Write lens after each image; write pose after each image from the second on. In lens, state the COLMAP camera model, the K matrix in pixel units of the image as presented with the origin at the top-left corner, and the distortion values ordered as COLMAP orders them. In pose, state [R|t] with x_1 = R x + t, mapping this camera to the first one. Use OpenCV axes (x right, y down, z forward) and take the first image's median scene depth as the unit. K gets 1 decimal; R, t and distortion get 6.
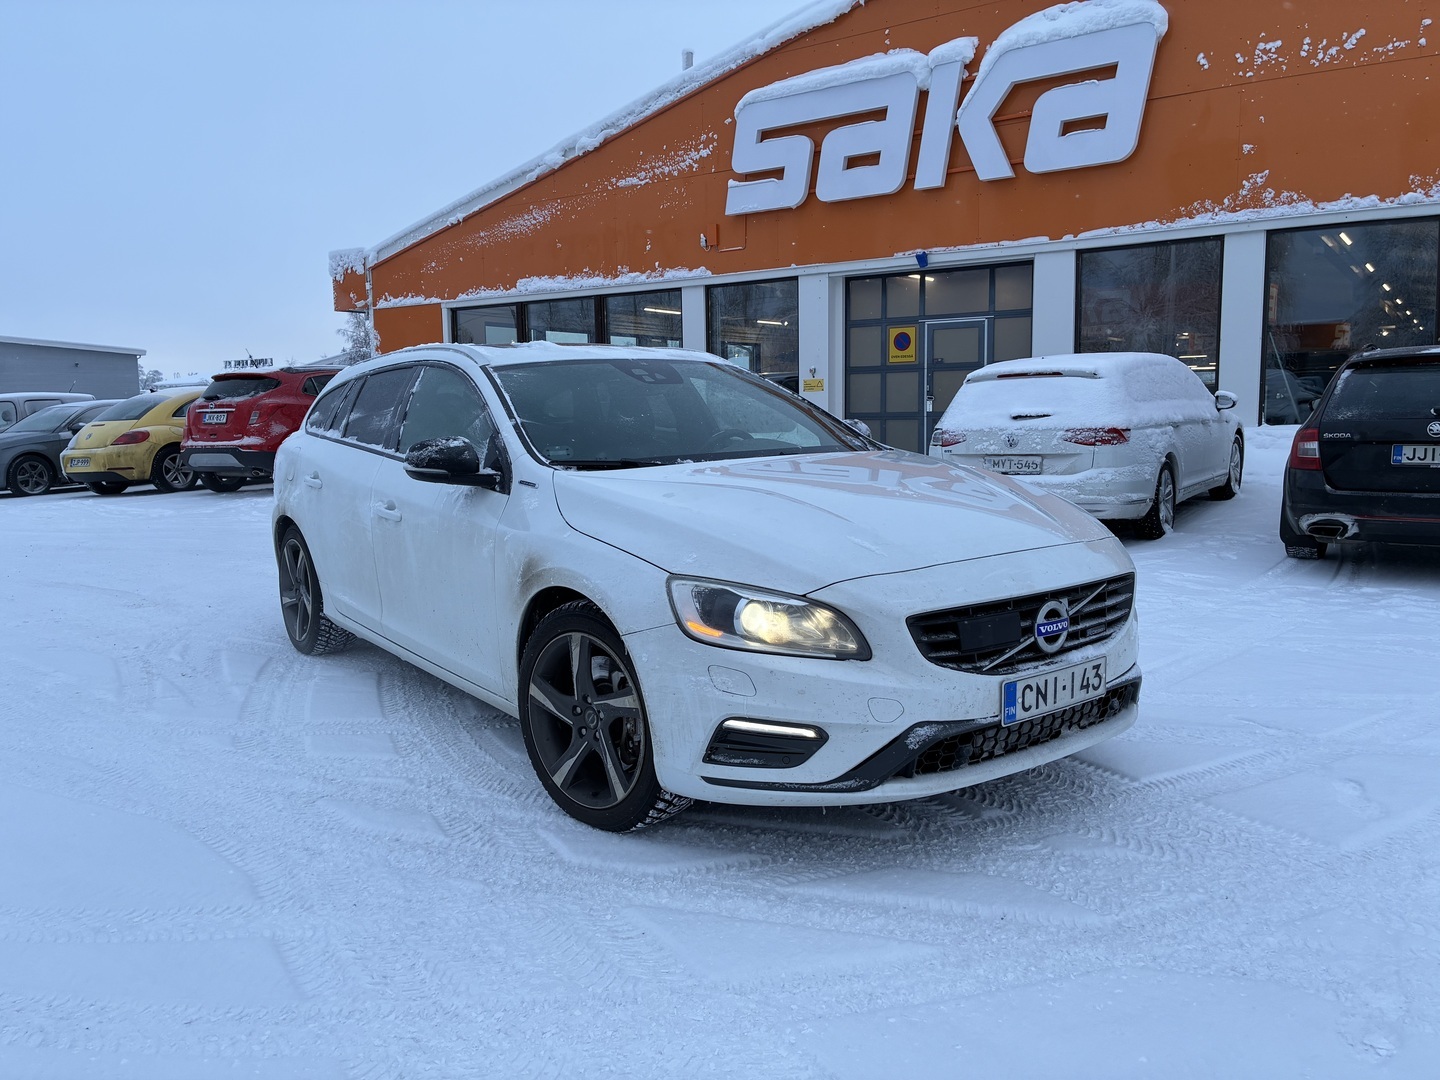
lens RADIAL K [[1085.5, 0, 724.6], [0, 1085.5, 531.7], [0, 0, 1]] dist [0.062356, -0.088354]
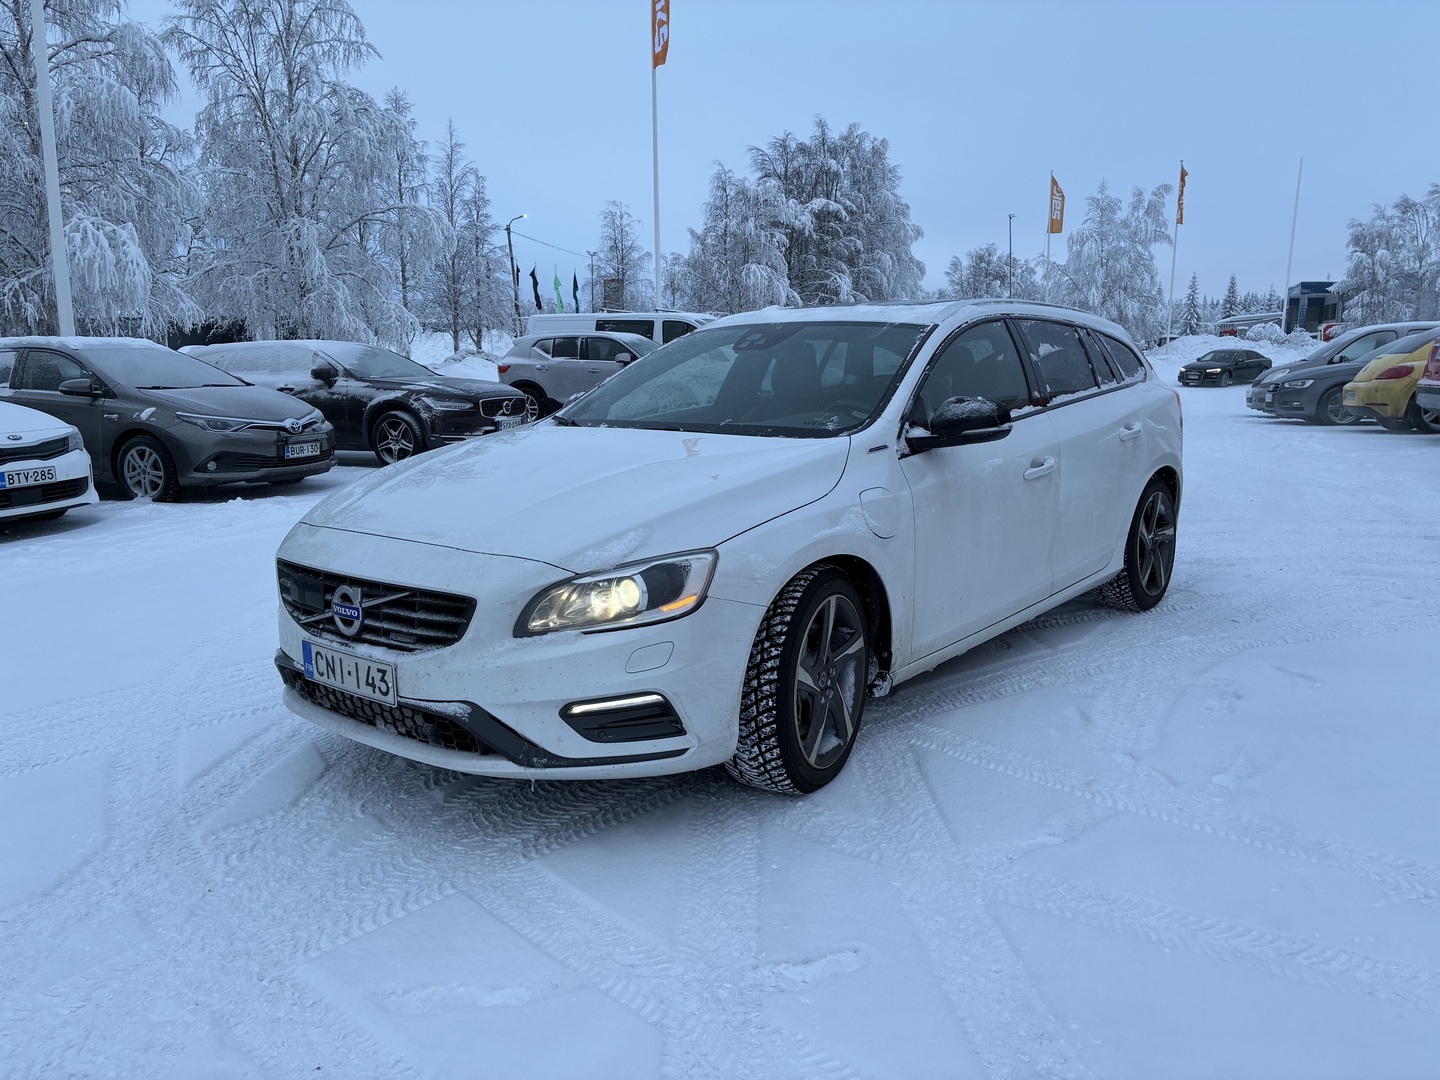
lens RADIAL K [[1085.5, 0, 724.6], [0, 1085.5, 531.7], [0, 0, 1]] dist [0.062356, -0.088354]
pose [[0.203513, 0.172668, -0.963726, 1.295944], [-0.102091, 0.982703, 0.154510, -0.172375], [0.973735, 0.066943, 0.217620, 1.078296]]
